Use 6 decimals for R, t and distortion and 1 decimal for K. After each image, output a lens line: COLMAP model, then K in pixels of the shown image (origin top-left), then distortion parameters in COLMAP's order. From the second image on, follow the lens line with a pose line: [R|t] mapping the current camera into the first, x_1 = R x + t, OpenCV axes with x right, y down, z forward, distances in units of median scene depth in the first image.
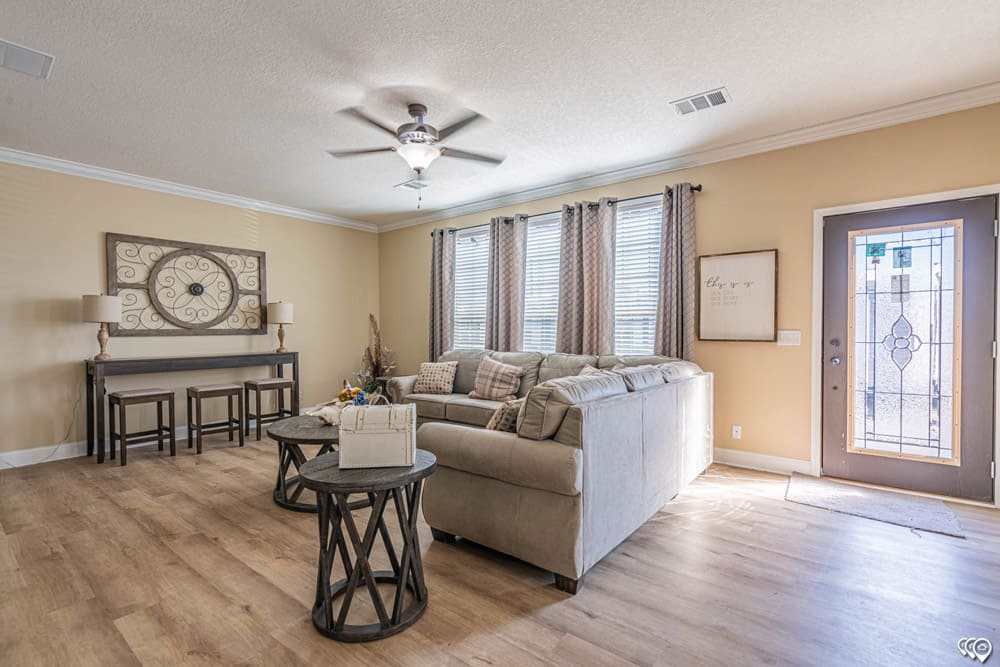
lens RADIAL K [[456.8, 0, 503.3], [0, 456.8, 331.2], [0, 0, 1]] dist [-0.001374, 0.001007]
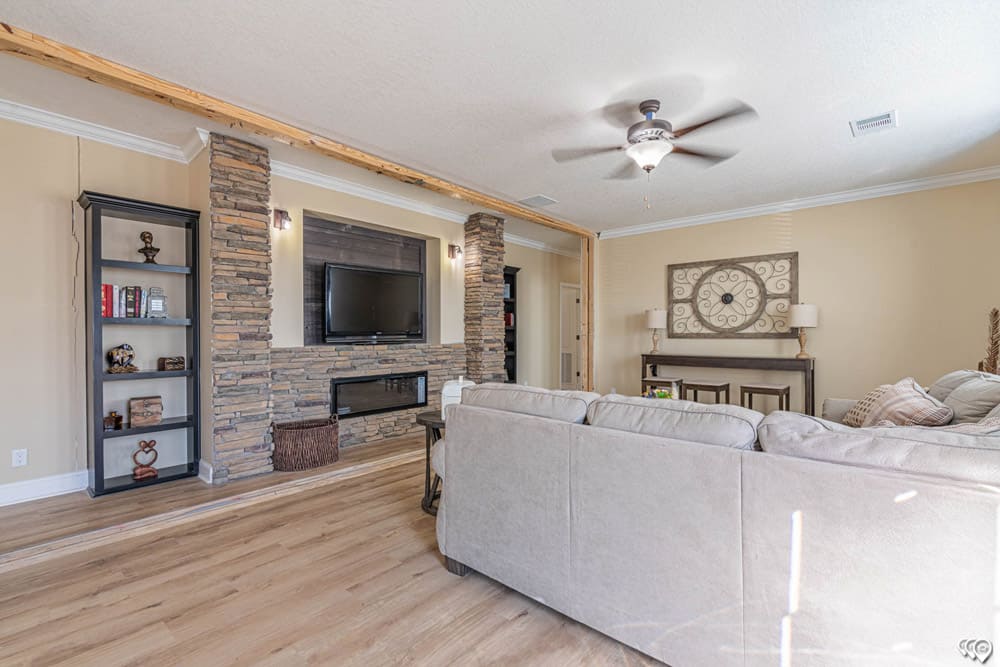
lens RADIAL K [[456.8, 0, 496.3], [0, 456.8, 332.2], [0, 0, 1]] dist [-0.001374, 0.001007]
pose [[-0.051555, 0.001756, -0.998669, 0.519273], [-0.003153, 0.999993, 0.001921, -0.006553], [0.998665, 0.003248, -0.051549, 0.477857]]
